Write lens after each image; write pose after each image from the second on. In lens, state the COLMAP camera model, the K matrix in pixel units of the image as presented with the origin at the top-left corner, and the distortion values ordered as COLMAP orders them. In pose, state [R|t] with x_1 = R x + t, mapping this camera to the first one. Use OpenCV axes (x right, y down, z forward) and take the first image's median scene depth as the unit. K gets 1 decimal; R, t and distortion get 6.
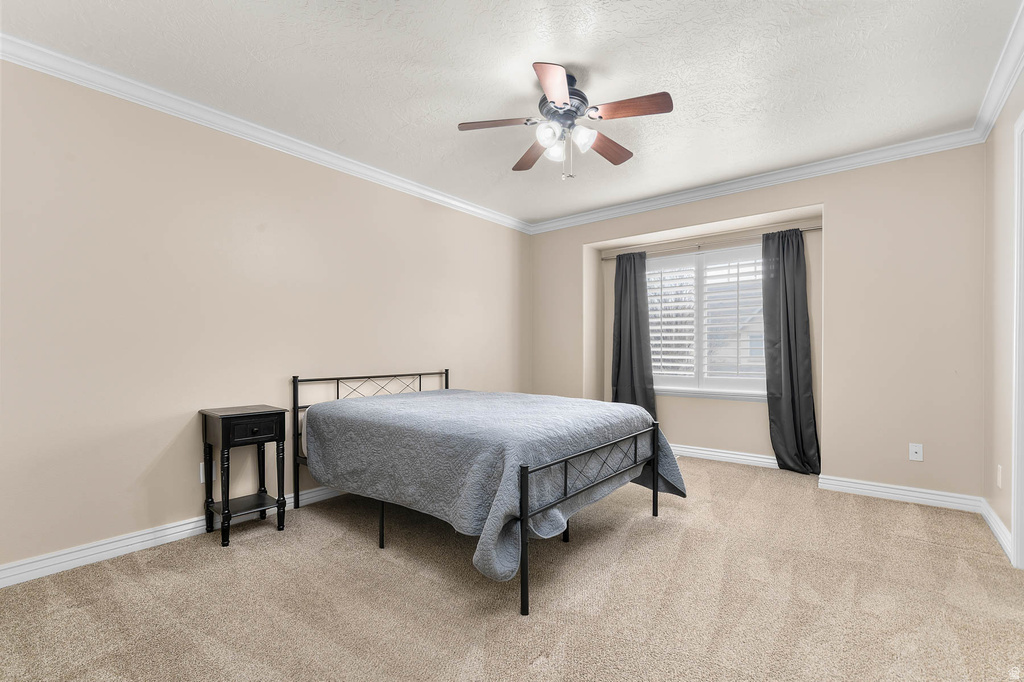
lens RADIAL K [[452.0, 0, 512.3], [0, 452.0, 350.0], [0, 0, 1]] dist [-0.001391, -0.000102]
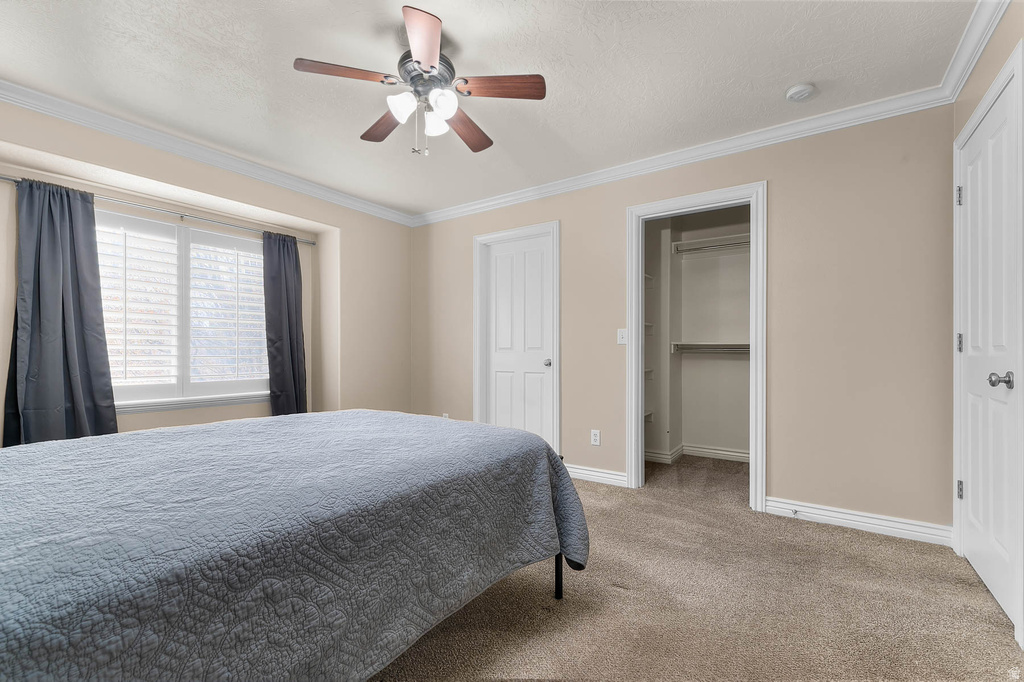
lens RADIAL K [[444.5, 0, 508.3], [0, 444.5, 352.2], [0, 0, 1]] dist [0.006666, 0.000213]
pose [[-0.069967, -0.001215, 0.997549, -0.590704], [-0.003466, 0.999994, 0.000975, 0.006044], [-0.997543, -0.003390, -0.069970, 0.704002]]
